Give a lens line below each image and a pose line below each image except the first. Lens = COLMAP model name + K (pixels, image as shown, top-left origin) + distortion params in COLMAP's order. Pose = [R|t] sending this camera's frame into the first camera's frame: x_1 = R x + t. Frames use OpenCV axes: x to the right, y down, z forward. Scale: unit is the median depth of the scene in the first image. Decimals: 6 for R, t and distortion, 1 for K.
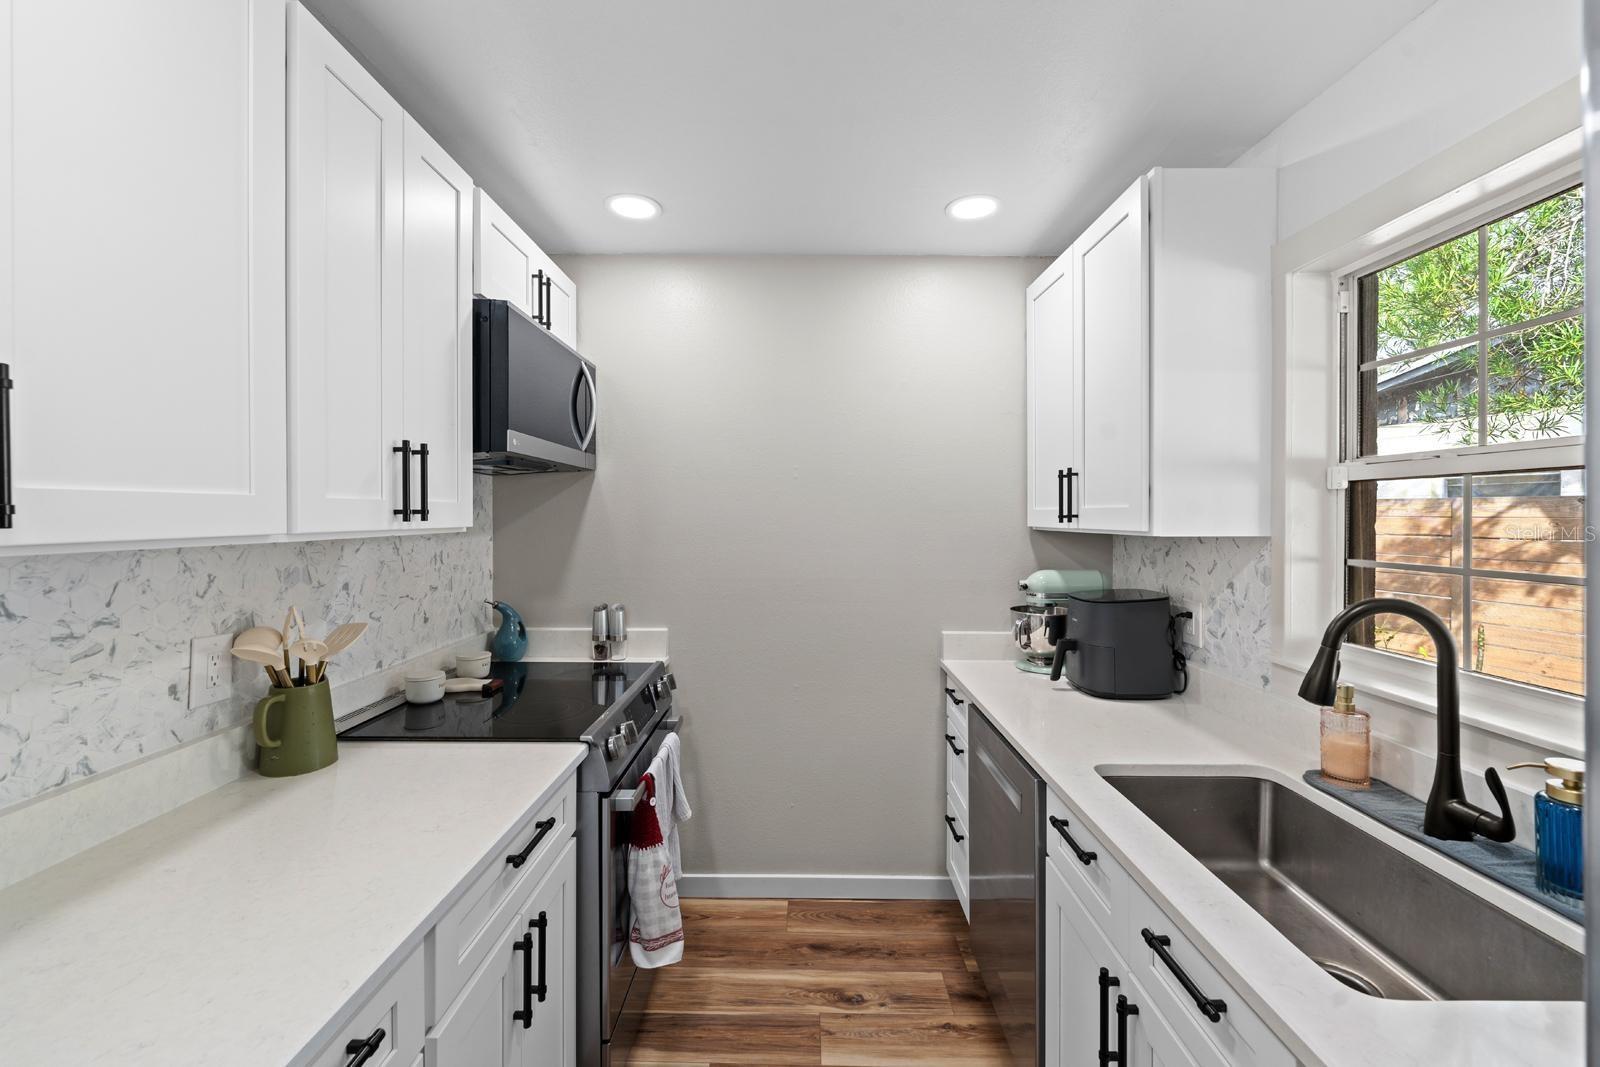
lens RADIAL K [[649.9, 0, 799.5], [0, 649.9, 516.7], [0, 0, 1]] dist [0.001507, -0.000002]
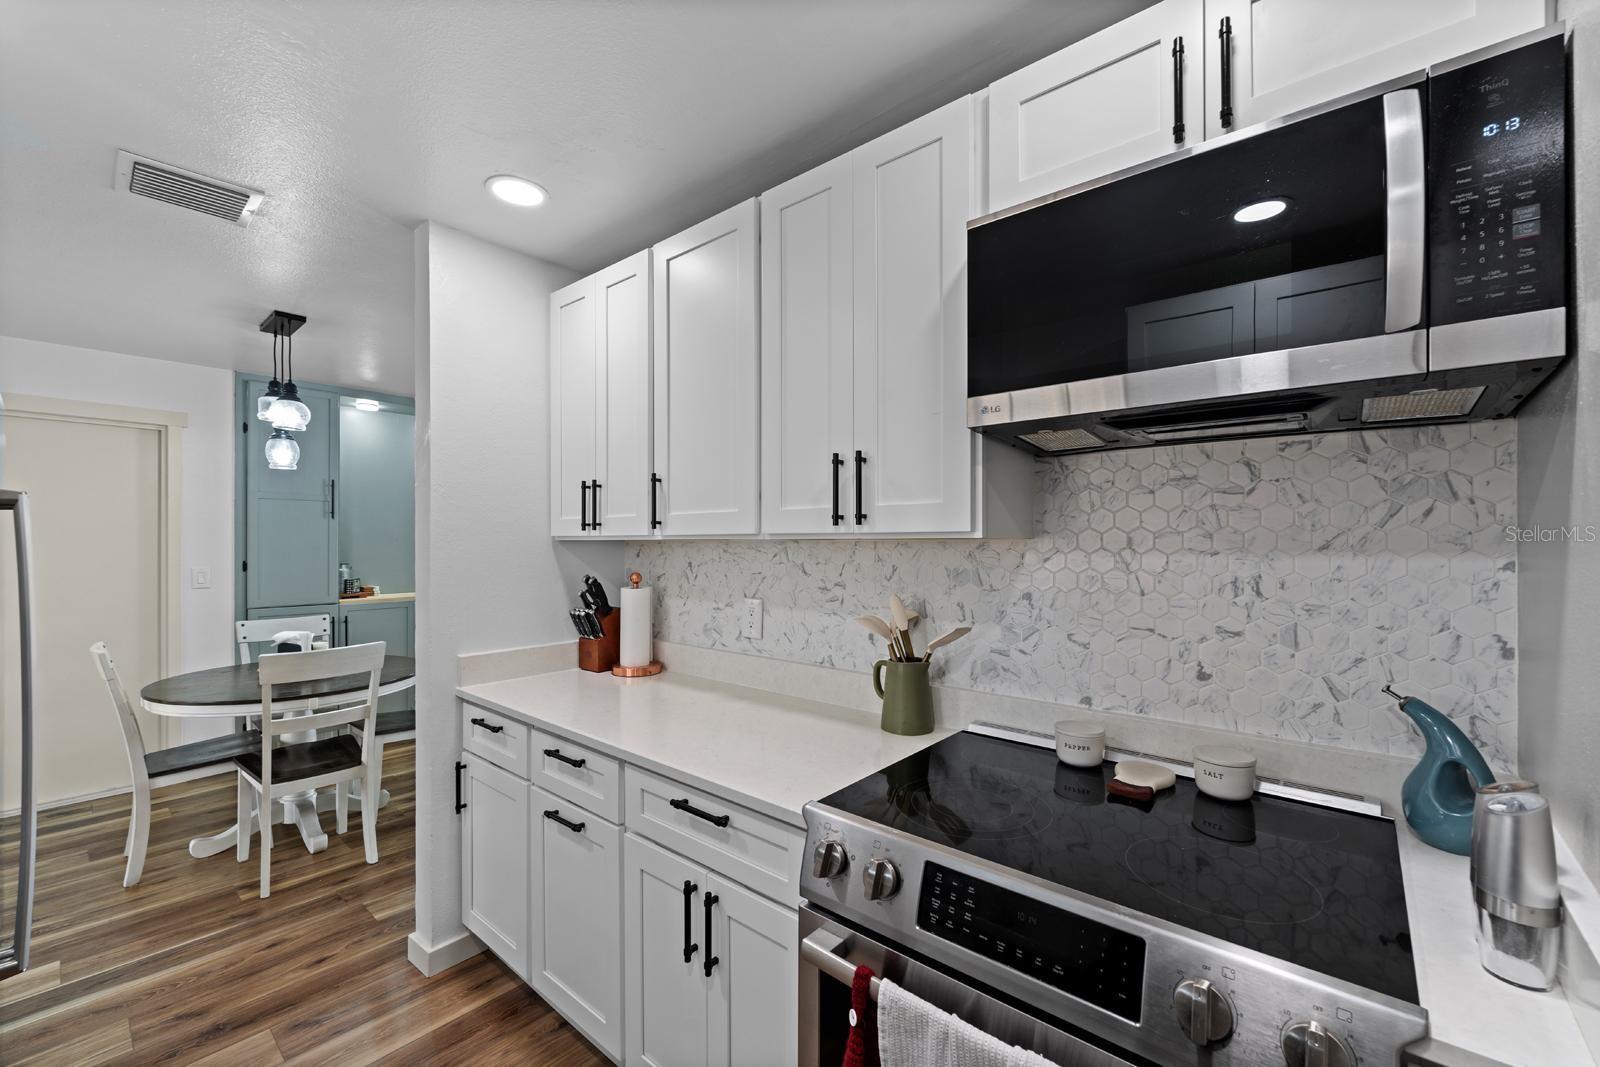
lens RADIAL K [[644.9, 0, 792.8], [0, 644.9, 537.5], [0, 0, 1]] dist [-0.000197, -0.000235]
pose [[-0.646701, -0.006983, -0.762712, 0.212323], [-0.004787, 0.999976, -0.005097, 0.024676], [0.762729, 0.000355, -0.646718, 1.189347]]
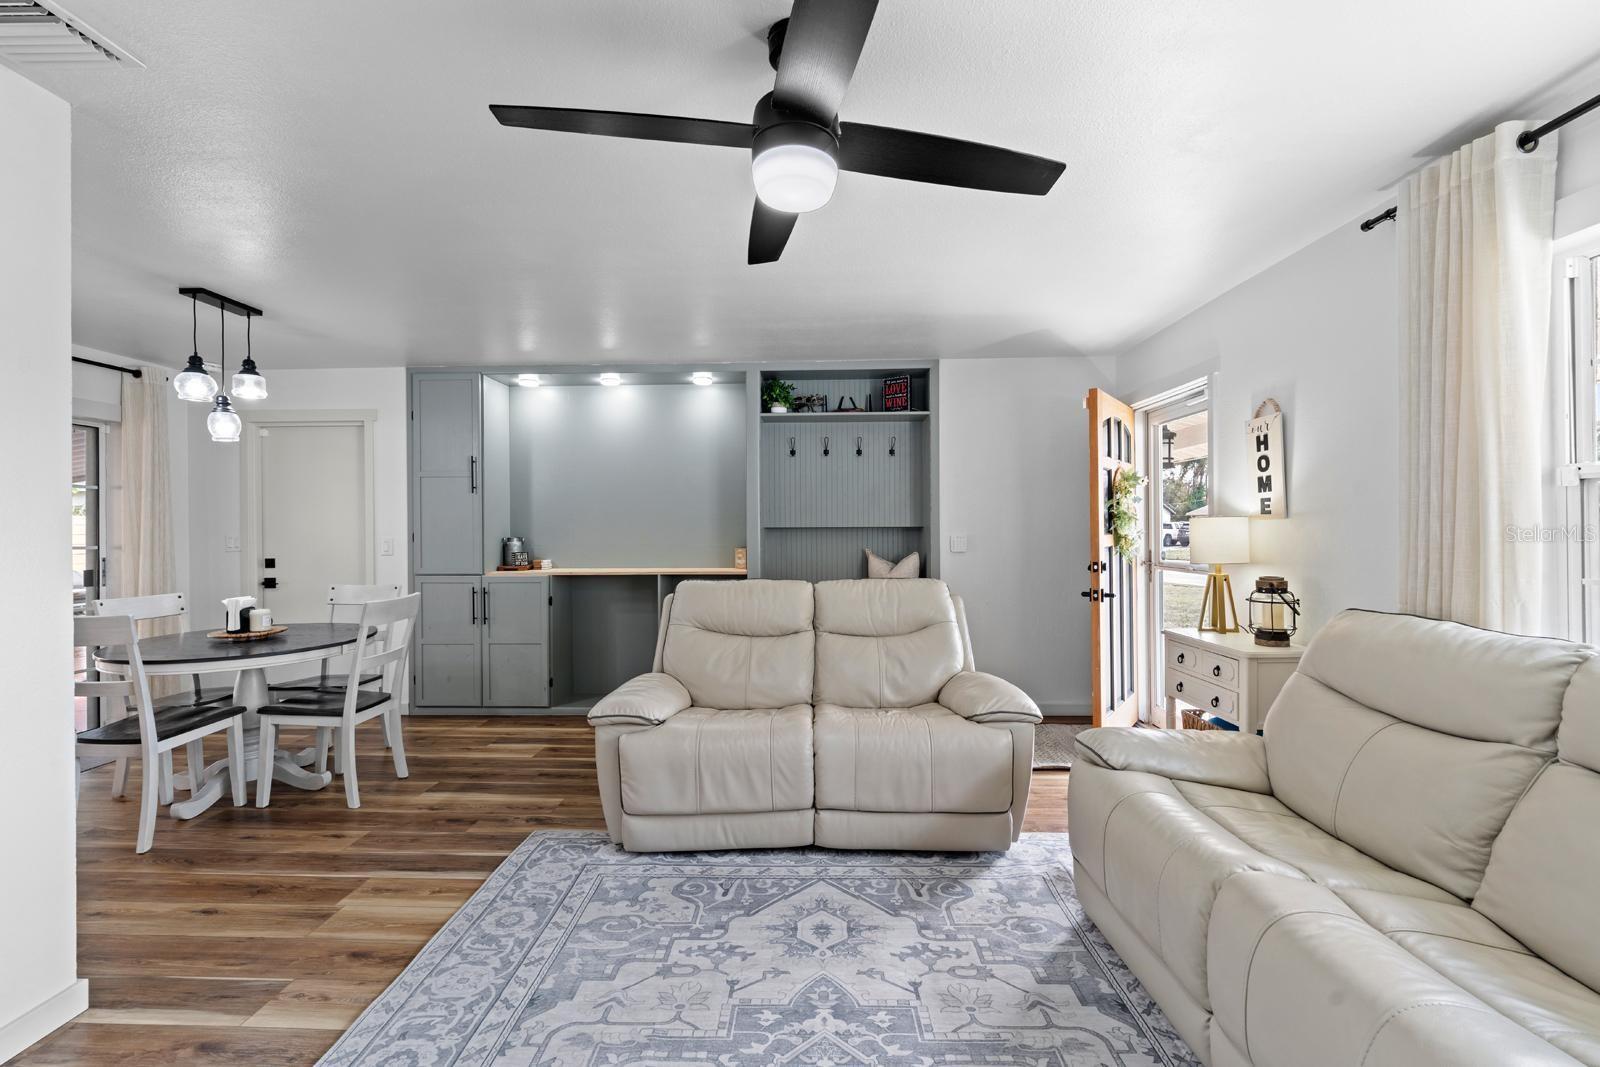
lens RADIAL K [[656.5, 0, 800.0], [0, 656.5, 533.5], [0, 0, 1]] dist [0.015826, 0.000085]
pose [[-0.999349, 0.013830, 0.033311, -1.739259], [0.014406, 0.999750, 0.017121, 0.079187], [-0.033065, 0.017589, -0.999298, 0.821767]]
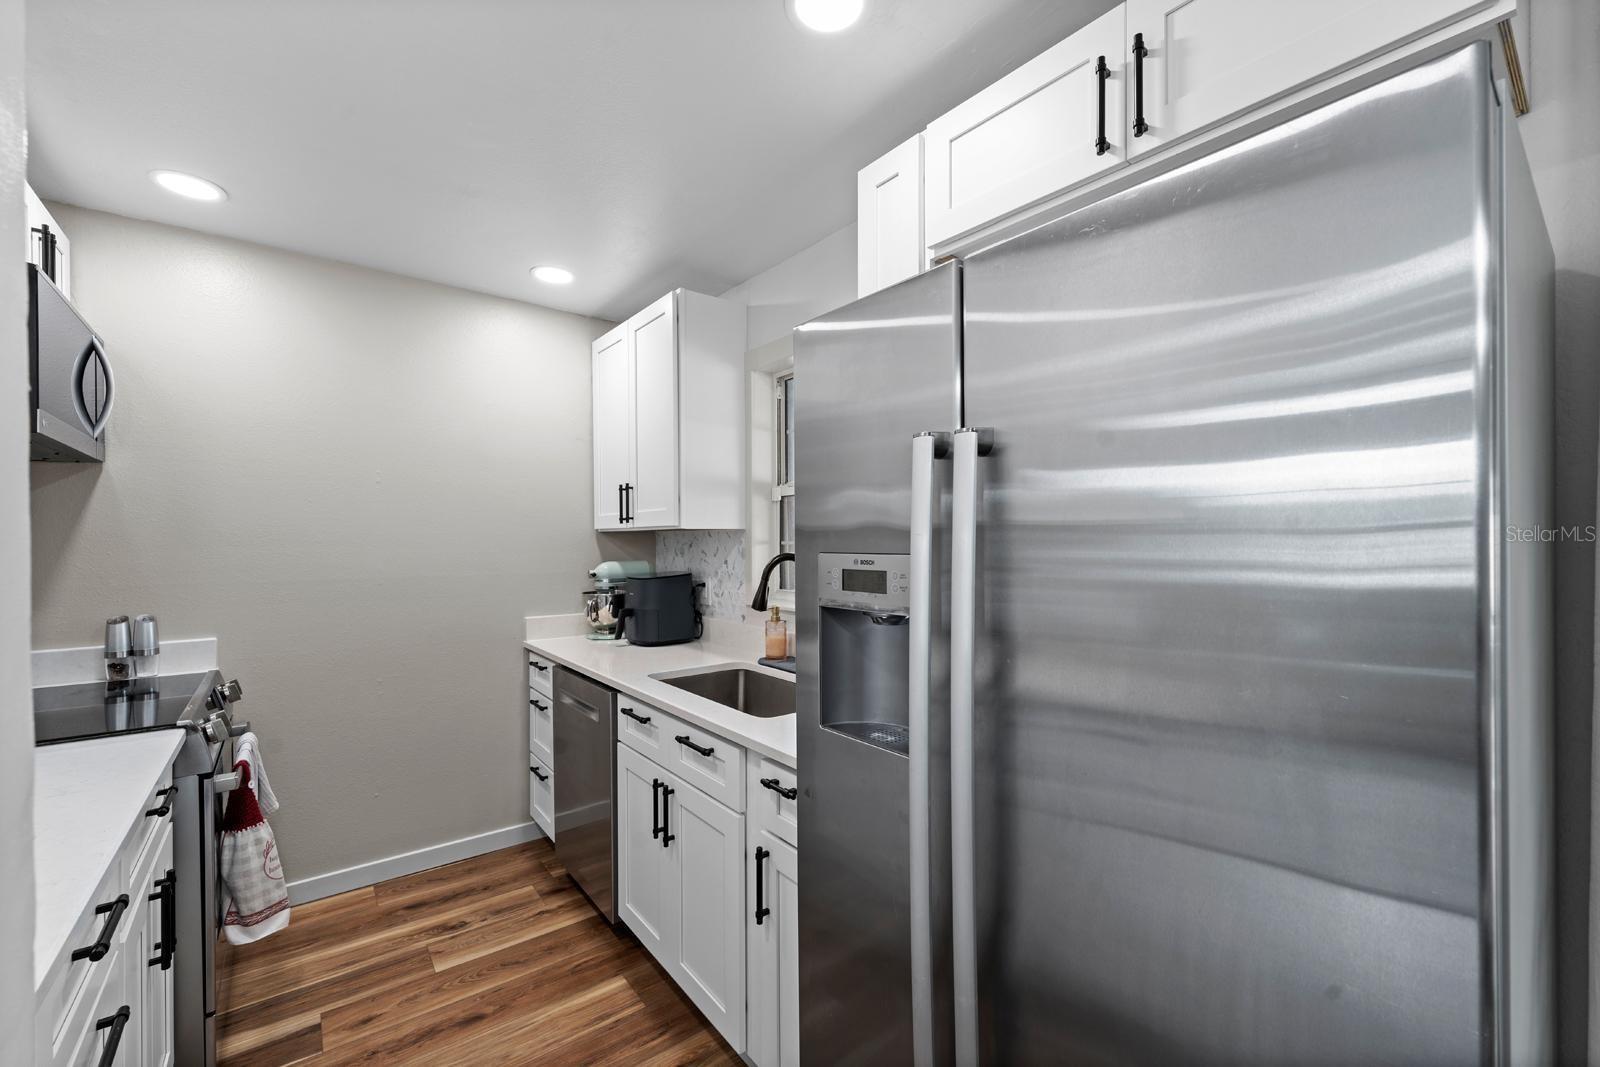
lens RADIAL K [[644.9, 0, 792.8], [0, 644.9, 537.5], [0, 0, 1]] dist [-0.000197, -0.000235]
pose [[0.787753, -0.004470, 0.615975, -0.158480], [0.007646, 0.999968, -0.002522, 0.048619], [-0.615944, 0.006696, 0.787761, -0.306938]]
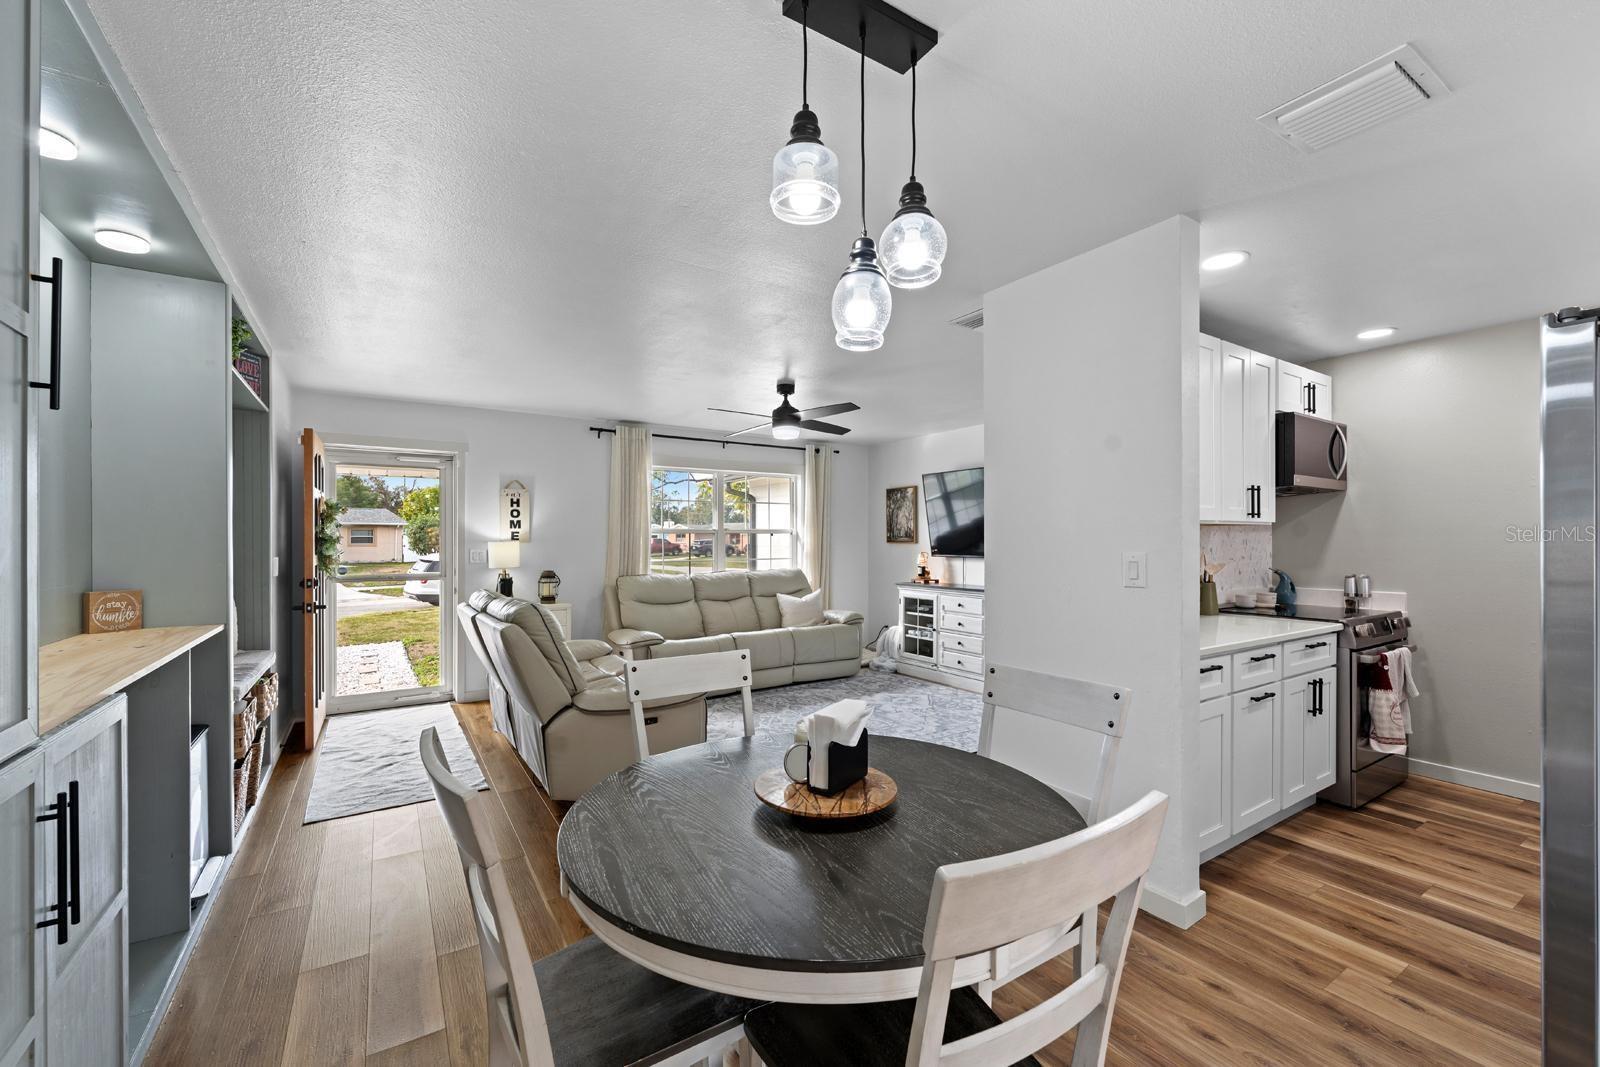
lens RADIAL K [[651.5, 0, 805.4], [0, 651.5, 535.9], [0, 0, 1]] dist [-0.000123, 0.000181]
pose [[0.547281, -0.001427, -0.836948, 0.384381], [-0.003332, 0.999987, -0.003883, 0.065242], [0.836942, 0.004914, 0.547269, -1.274080]]
